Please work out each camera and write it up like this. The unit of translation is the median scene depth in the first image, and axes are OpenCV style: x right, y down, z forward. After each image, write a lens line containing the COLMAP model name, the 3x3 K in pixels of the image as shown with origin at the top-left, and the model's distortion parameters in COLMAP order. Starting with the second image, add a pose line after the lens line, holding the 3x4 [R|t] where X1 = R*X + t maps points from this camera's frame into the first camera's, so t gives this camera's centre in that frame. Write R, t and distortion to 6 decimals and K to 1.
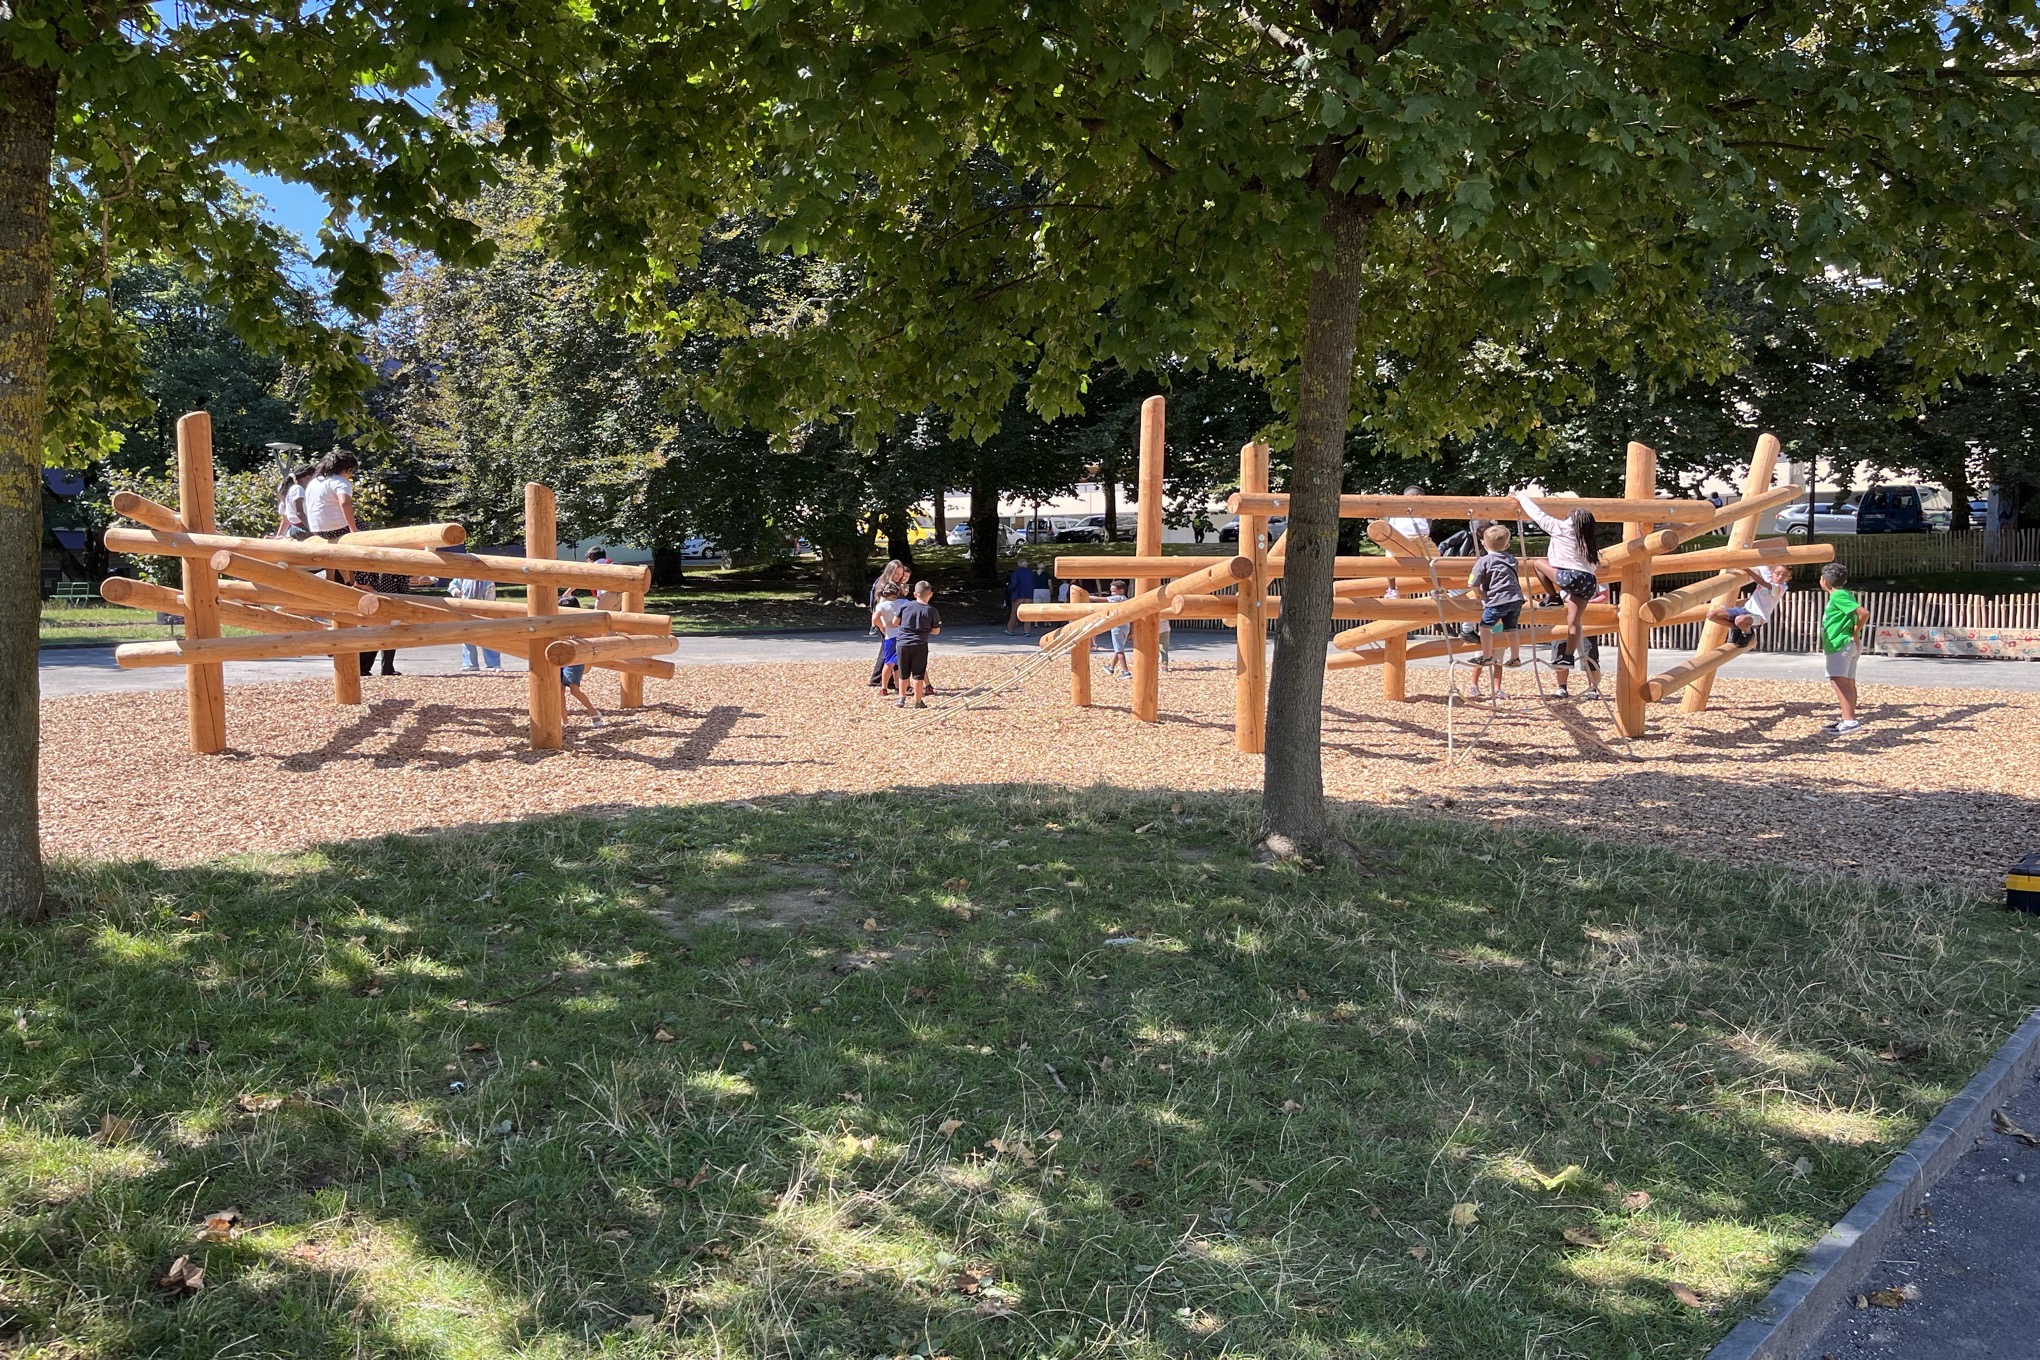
lens RADIAL K [[1570.2, 0, 1020.0], [0, 1570.2, 680.0], [0, 0, 1]] dist [0.080431, -0.092920]
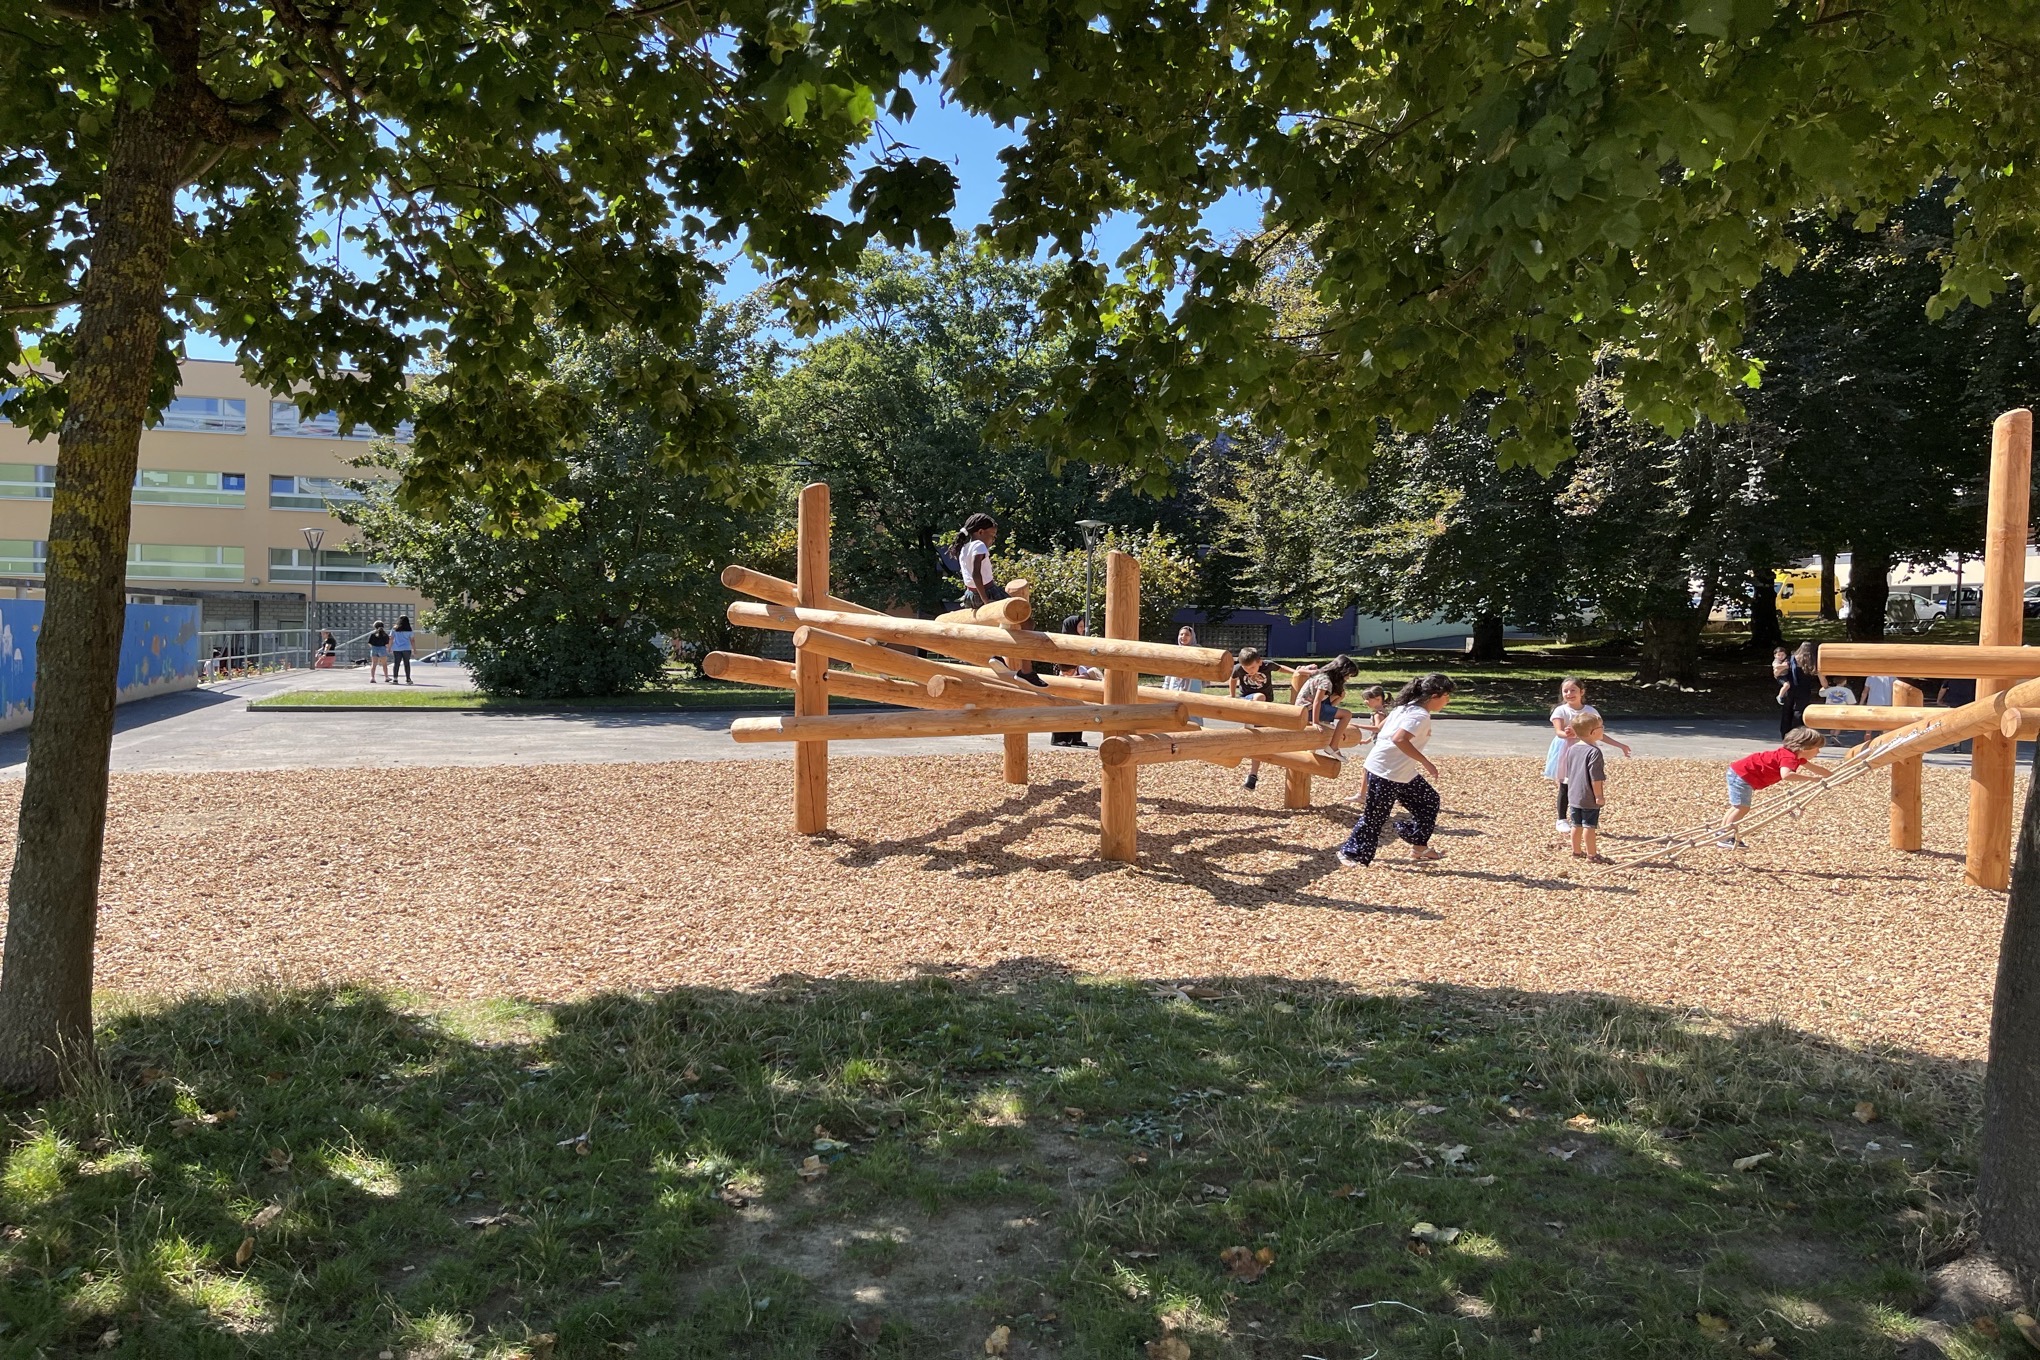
lens RADIAL K [[1570.2, 0, 1020.0], [0, 1570.2, 680.0], [0, 0, 1]] dist [0.080431, -0.092920]
pose [[0.860156, 0.029437, -0.509181, 0.059885], [-0.052176, 0.998174, -0.030434, -0.017397], [0.507355, 0.052745, 0.860121, 0.165498]]
